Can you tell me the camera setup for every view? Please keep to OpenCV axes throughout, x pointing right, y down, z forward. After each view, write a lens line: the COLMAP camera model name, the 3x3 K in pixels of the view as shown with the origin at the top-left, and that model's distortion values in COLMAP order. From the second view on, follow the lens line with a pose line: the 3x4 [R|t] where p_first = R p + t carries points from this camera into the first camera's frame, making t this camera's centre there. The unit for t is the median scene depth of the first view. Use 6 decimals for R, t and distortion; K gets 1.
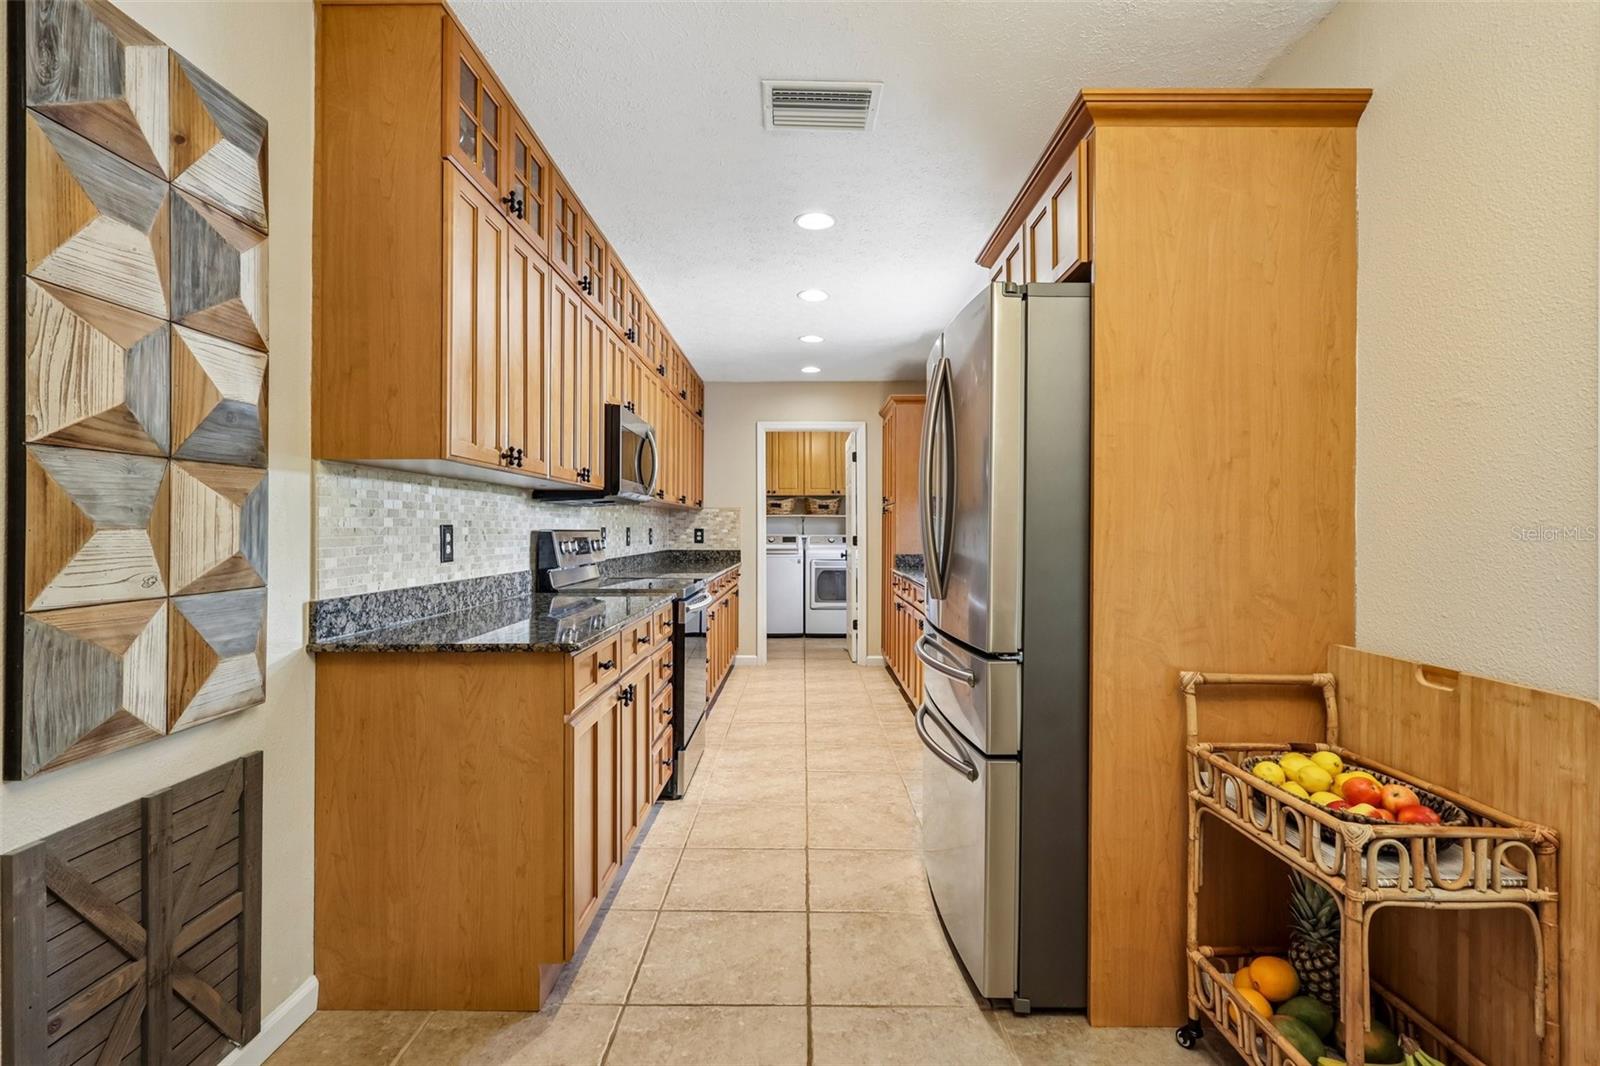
lens RADIAL K [[750.4, 0, 803.4], [0, 750.4, 538.5], [0, 0, 1]] dist [0.000447, -0.000296]
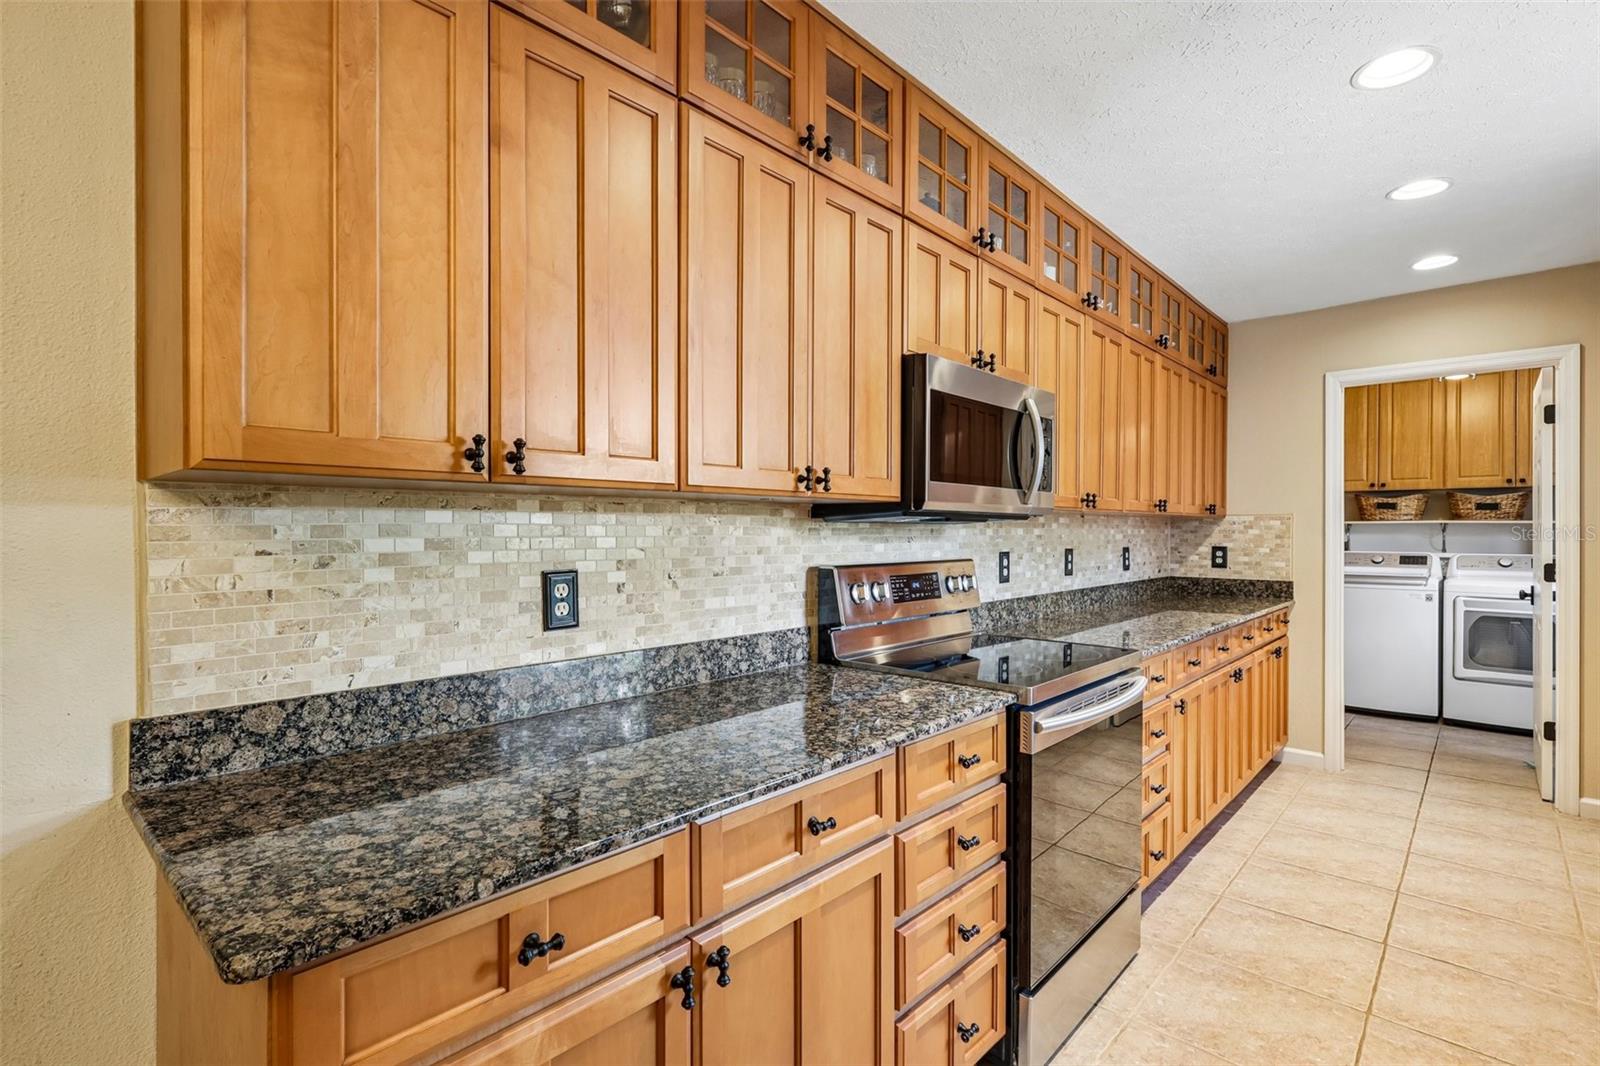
lens RADIAL K [[750.4, 0, 803.4], [0, 750.4, 538.5], [0, 0, 1]] dist [0.000447, -0.000296]
pose [[0.737079, 0.006097, -0.675779, 0.071484], [-0.007076, 0.999974, 0.001304, -0.033673], [0.675769, 0.003821, 0.737103, 0.481680]]
